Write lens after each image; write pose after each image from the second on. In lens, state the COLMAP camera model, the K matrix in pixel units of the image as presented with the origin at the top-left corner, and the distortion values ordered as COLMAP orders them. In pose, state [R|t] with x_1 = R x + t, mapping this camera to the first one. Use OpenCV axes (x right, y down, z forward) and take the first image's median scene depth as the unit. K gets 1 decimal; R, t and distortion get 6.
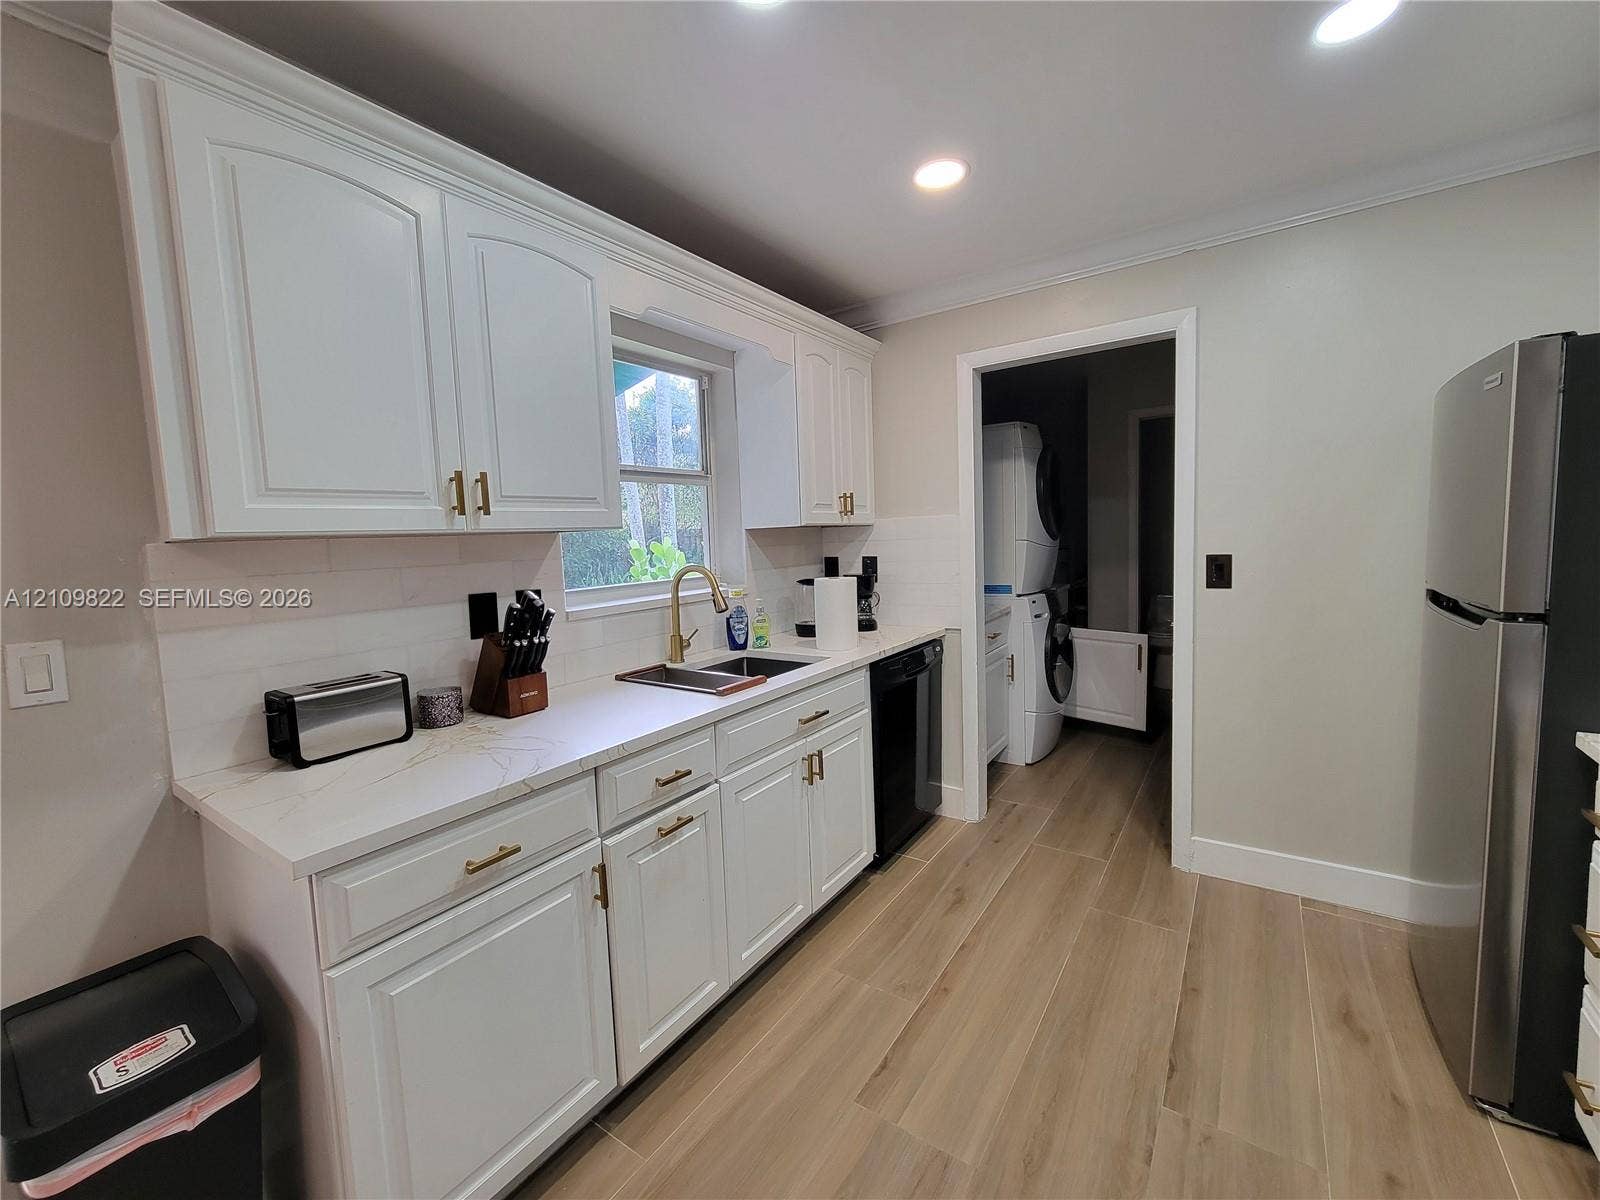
lens RADIAL K [[632.2, 0, 792.1], [0, 632.2, 585.8], [0, 0, 1]] dist [-0.000479, -0.000074]
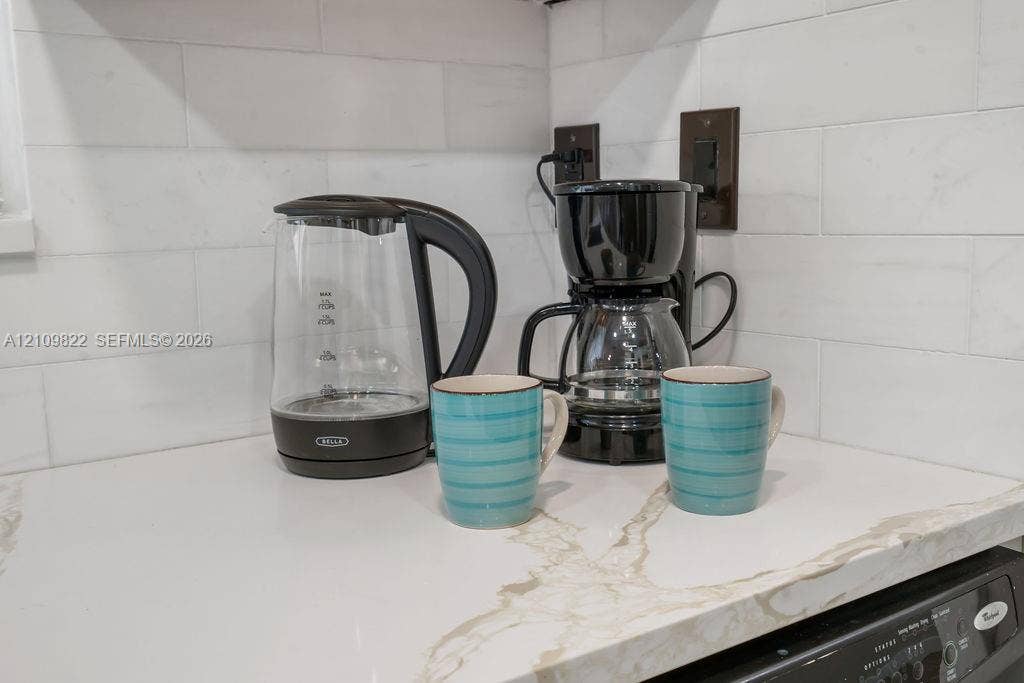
lens RADIAL K [[1025.2, 0, 512.0], [0, 1025.2, 341.5], [0, 0, 1]] dist [0.115628, 0.002555]
pose [[0.945584, 0.056932, -0.320358, 0.312405], [-0.034776, 0.996617, 0.074467, 0.015327], [0.323514, -0.059274, 0.944365, 1.126770]]
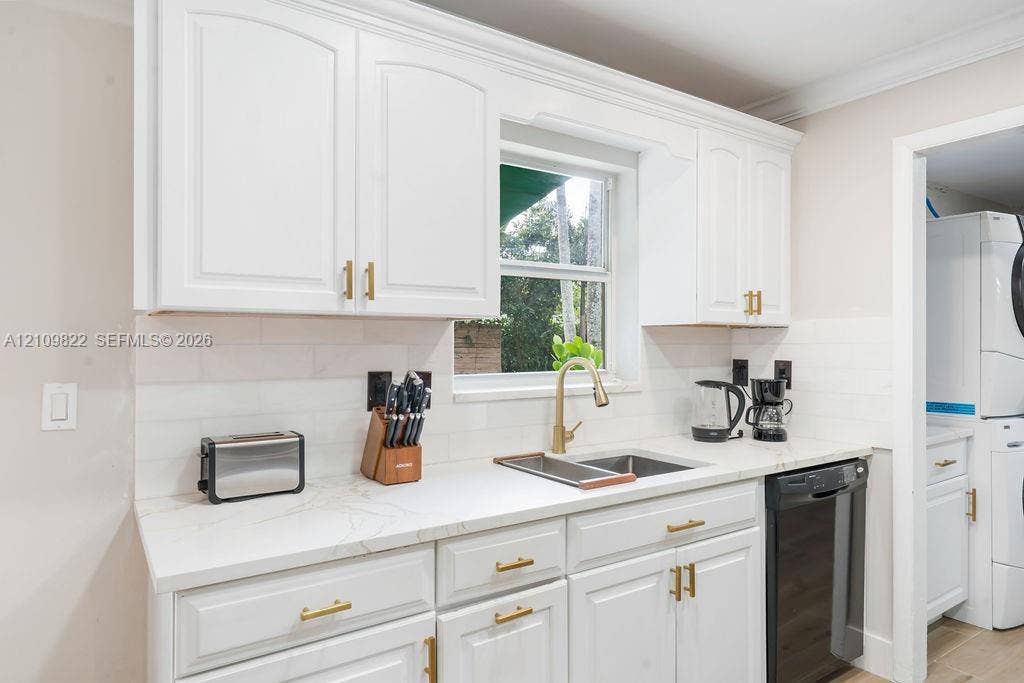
lens RADIAL K [[601.8, 0, 512.0], [0, 601.8, 341.5], [0, 0, 1]] dist [0.000024, 0.002473]
pose [[0.933840, 0.036185, -0.355855, 0.115093], [-0.063320, 0.995881, -0.064898, 0.013471], [0.352041, 0.083137, 0.932285, 0.075373]]
